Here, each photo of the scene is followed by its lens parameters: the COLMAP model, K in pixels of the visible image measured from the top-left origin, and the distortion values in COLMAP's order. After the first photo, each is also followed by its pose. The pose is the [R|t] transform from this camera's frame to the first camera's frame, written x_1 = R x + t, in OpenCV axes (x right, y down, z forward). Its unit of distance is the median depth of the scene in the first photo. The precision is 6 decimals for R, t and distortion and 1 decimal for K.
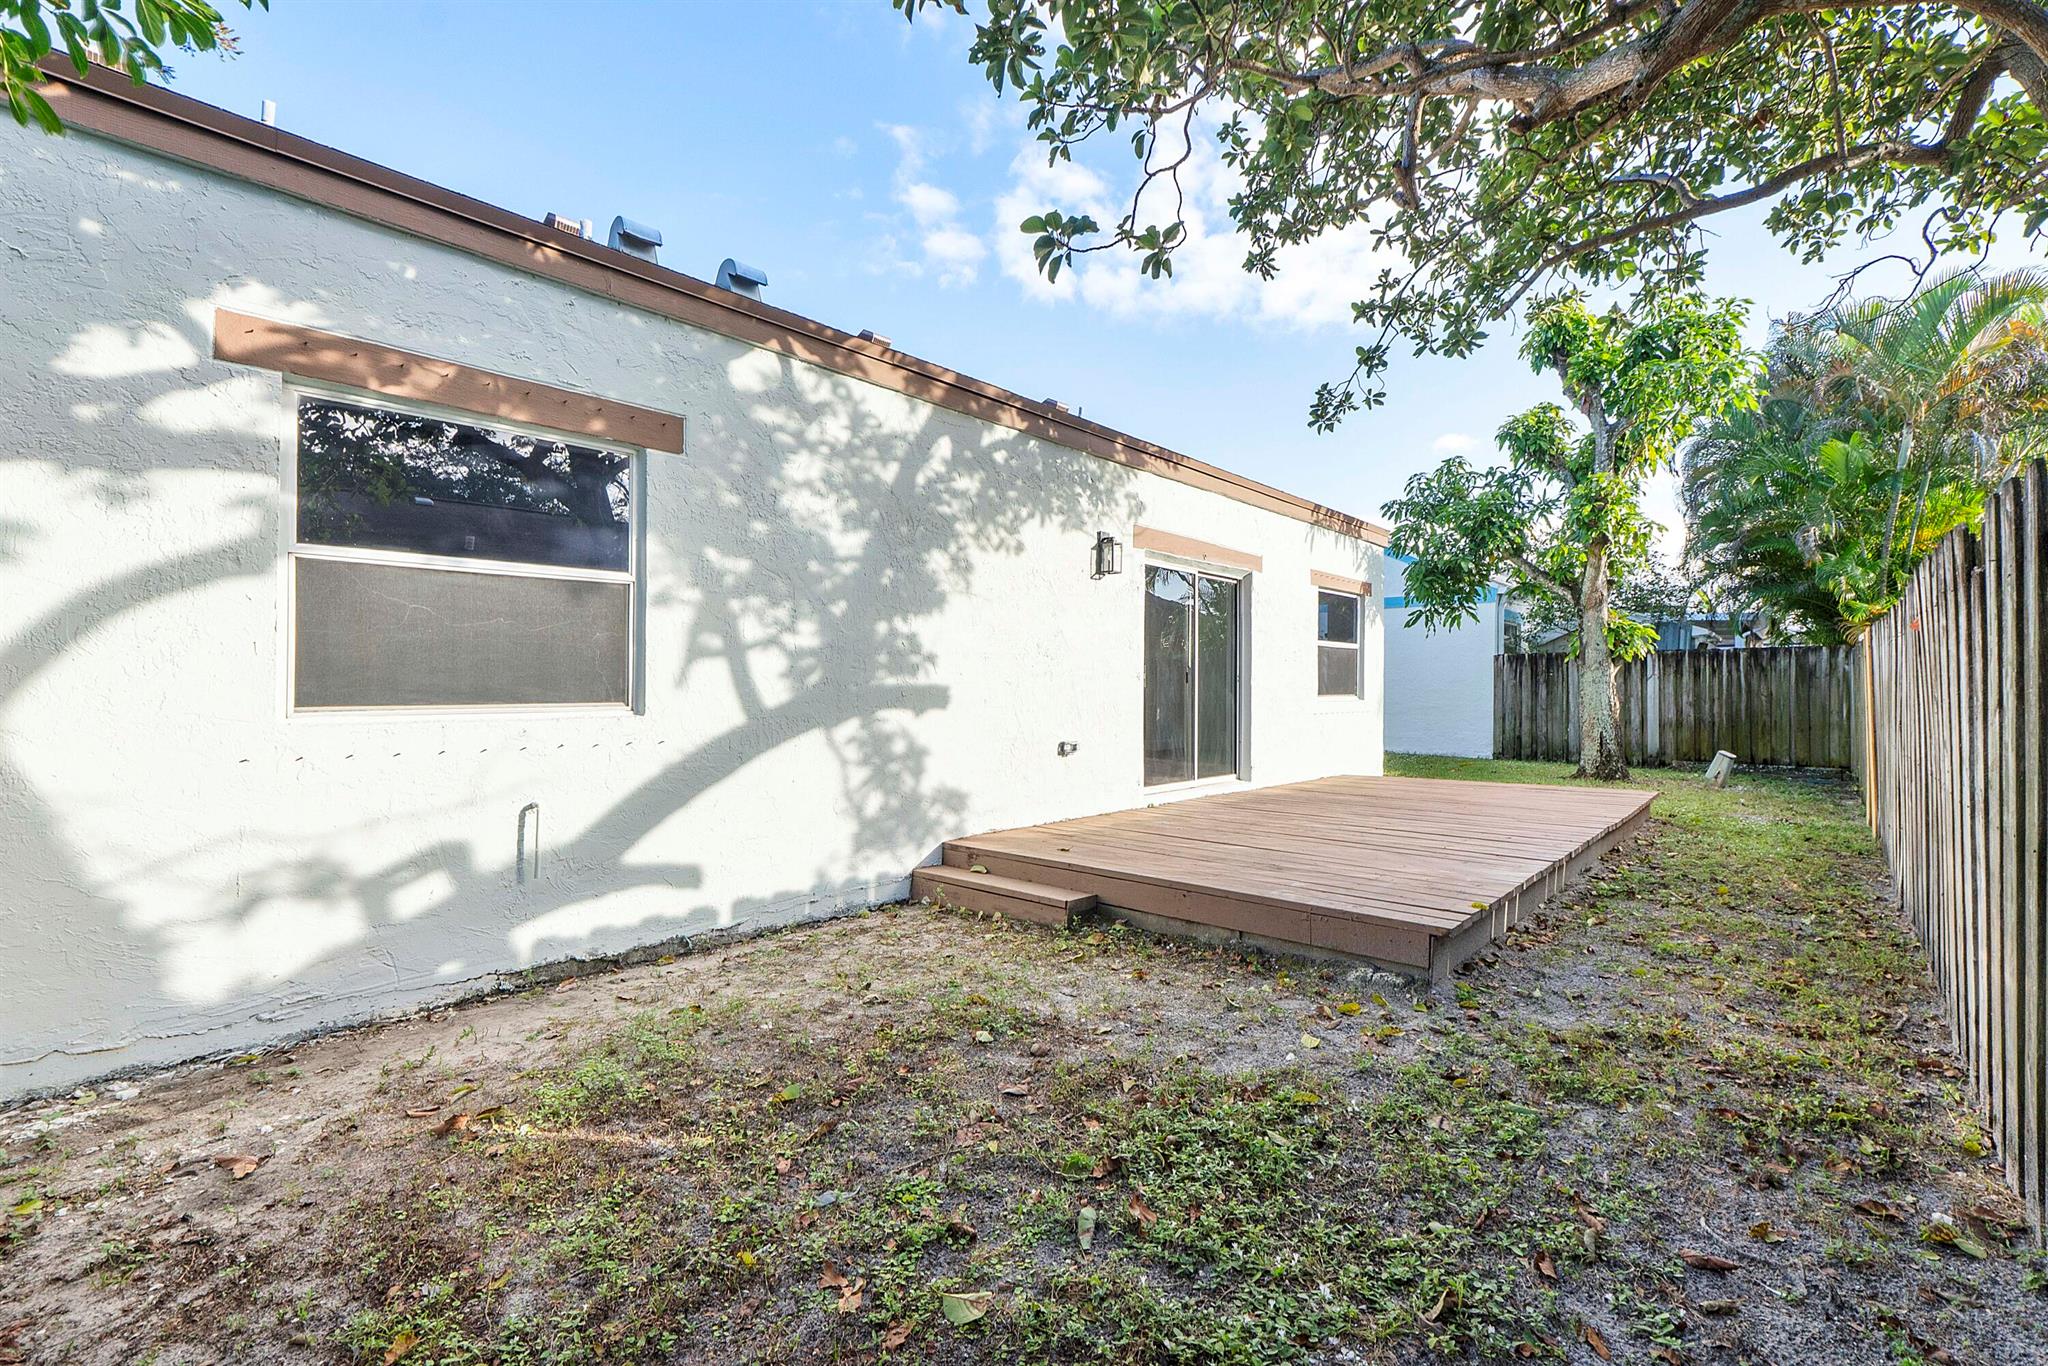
lens RADIAL K [[889.0, 0, 1012.2], [0, 889.0, 693.5], [0, 0, 1]] dist [-0.010513, 0.001716]
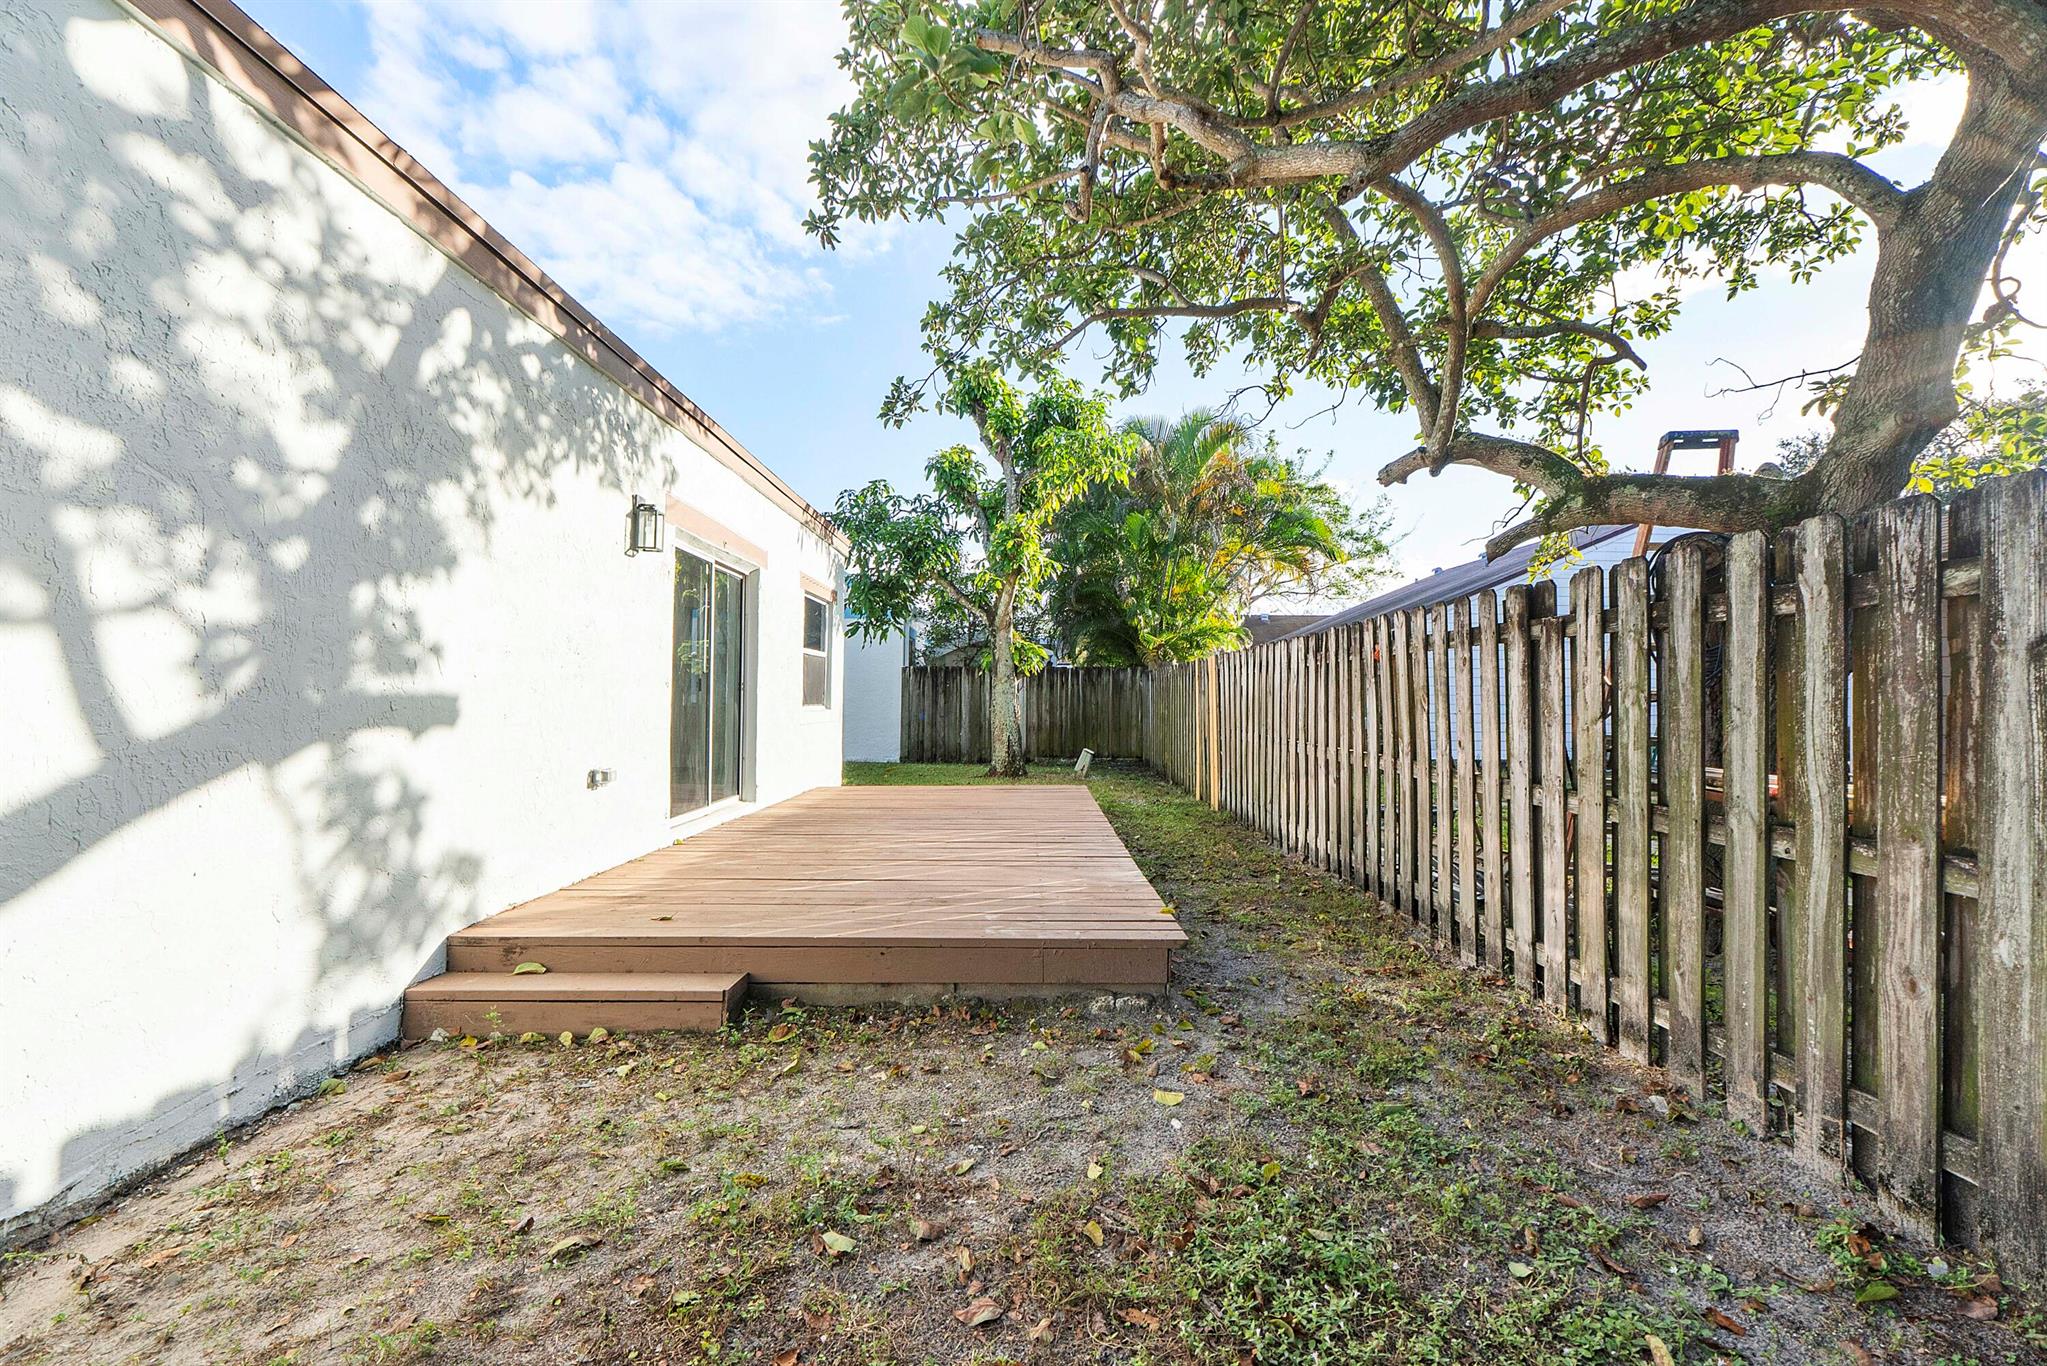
lens RADIAL K [[888.6, 0, 1028.8], [0, 888.6, 683.9], [0, 0, 1]] dist [-0.010513, 0.001716]
pose [[0.732036, 0.014440, 0.681113, -0.217445], [-0.000938, 0.999796, -0.020188, -0.002651], [-0.681265, 0.014140, 0.731900, 0.252221]]
